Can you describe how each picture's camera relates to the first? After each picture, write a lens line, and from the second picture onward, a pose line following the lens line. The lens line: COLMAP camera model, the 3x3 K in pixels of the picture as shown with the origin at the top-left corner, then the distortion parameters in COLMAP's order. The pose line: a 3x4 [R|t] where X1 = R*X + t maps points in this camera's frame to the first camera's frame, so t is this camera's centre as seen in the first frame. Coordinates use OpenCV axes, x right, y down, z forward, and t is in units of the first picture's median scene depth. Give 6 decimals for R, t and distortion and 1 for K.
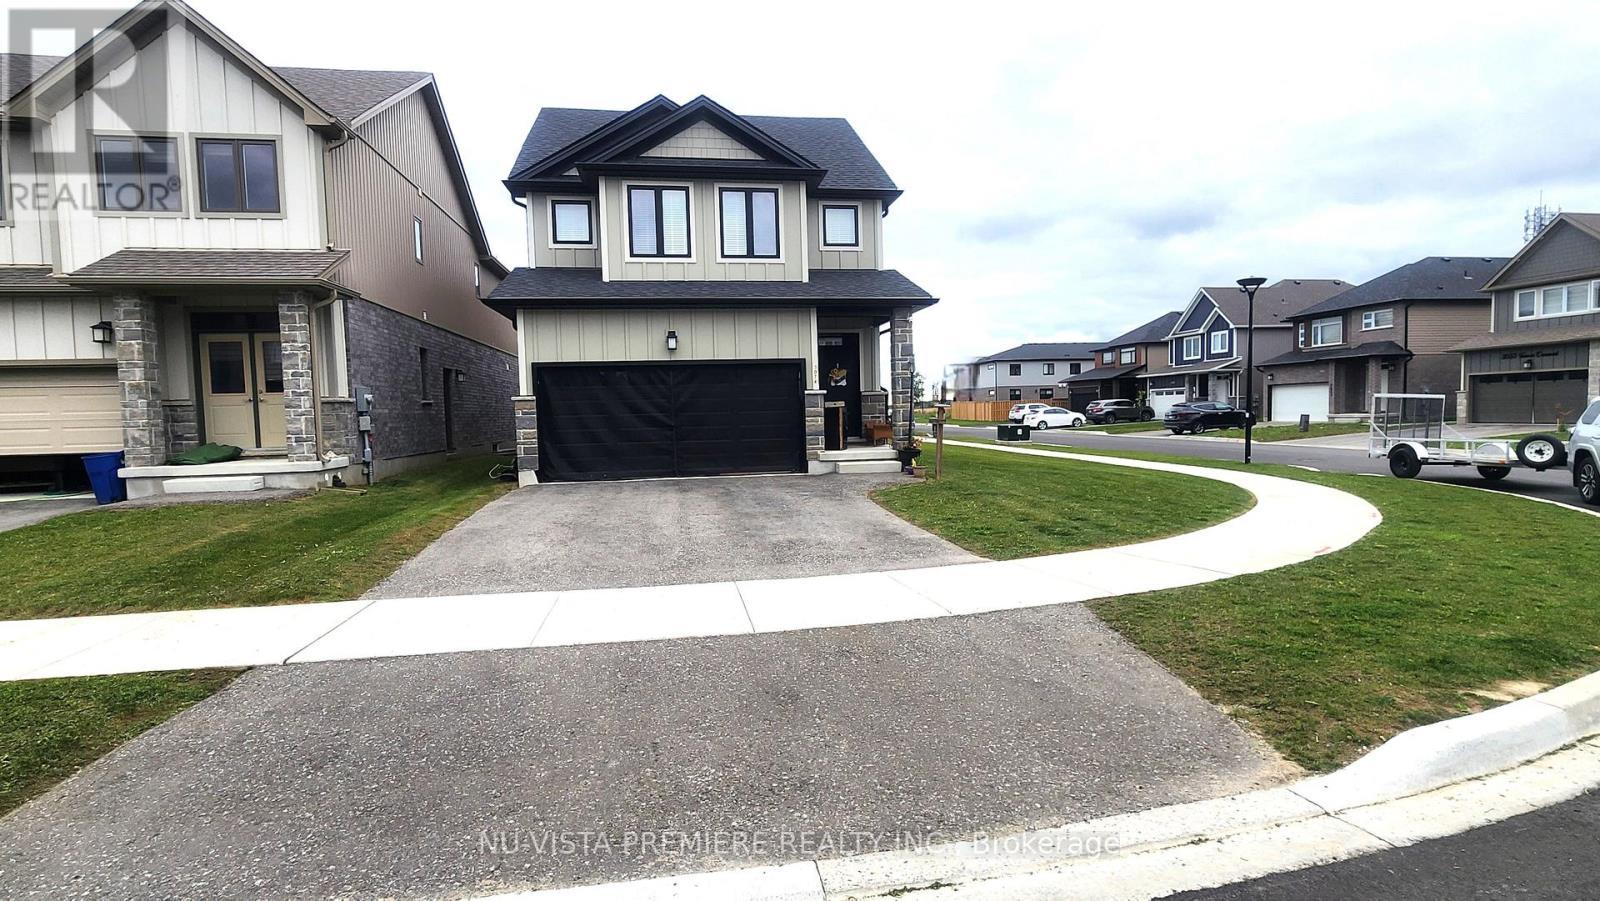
lens RADIAL K [[778.1, 0, 800.0], [0, 778.1, 450.5], [0, 0, 1]] dist [0.000915, -0.000017]
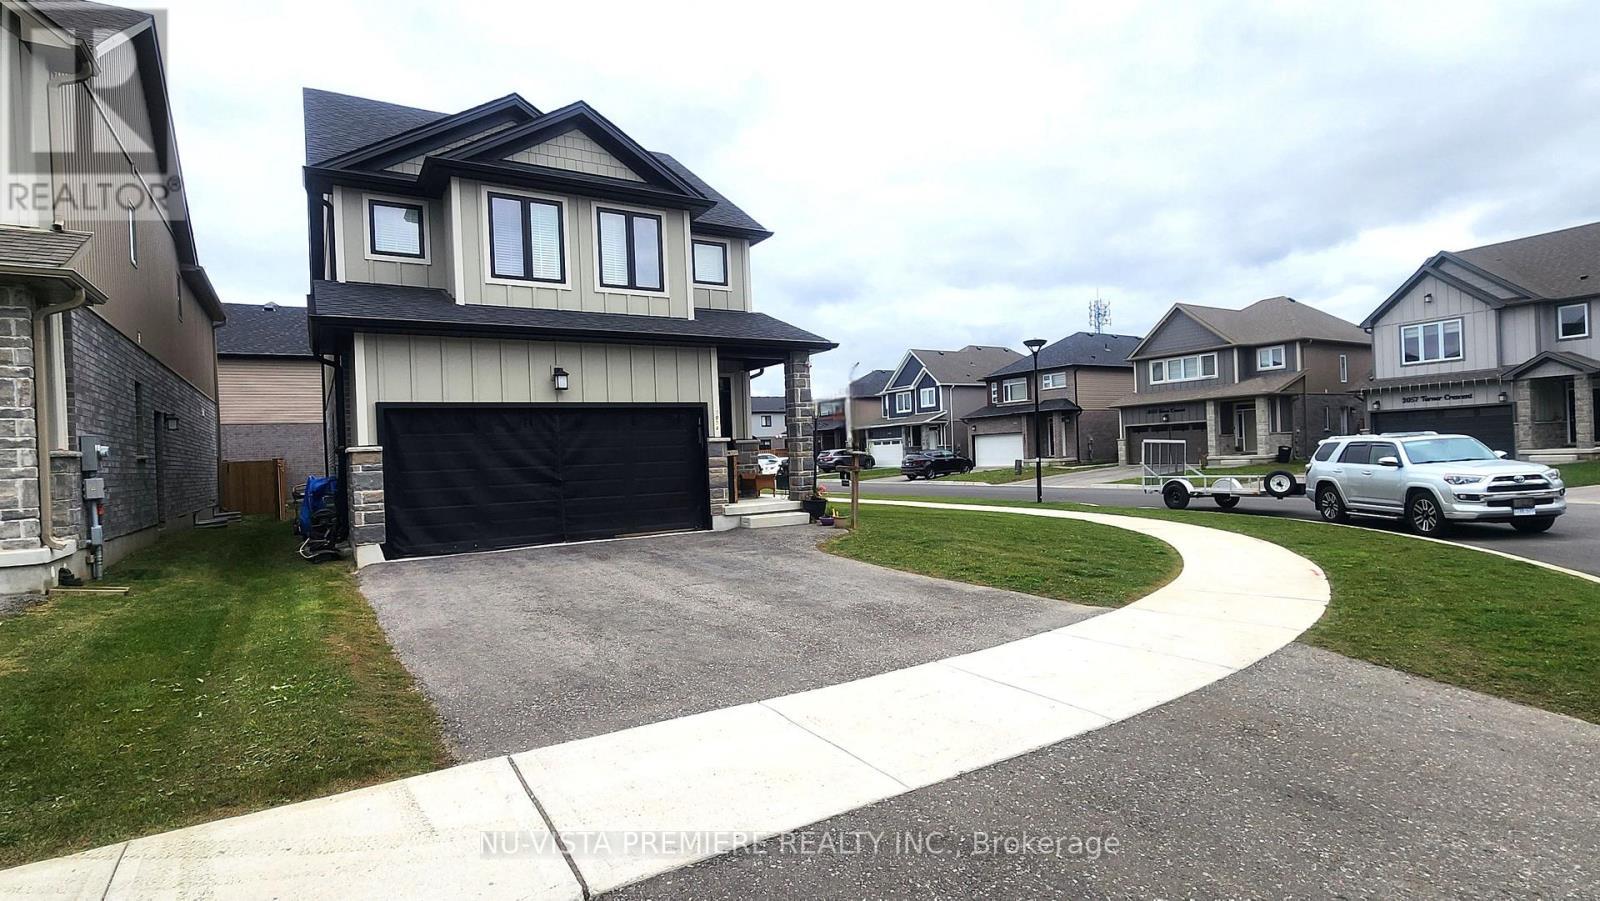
lens RADIAL K [[778.1, 0, 800.0], [0, 778.1, 450.5], [0, 0, 1]] dist [0.000915, -0.000017]
pose [[0.920053, -0.009906, 0.391669, -0.235138], [0.036338, 0.997529, -0.060130, -0.004262], [-0.390106, 0.069555, 0.918139, 0.124988]]
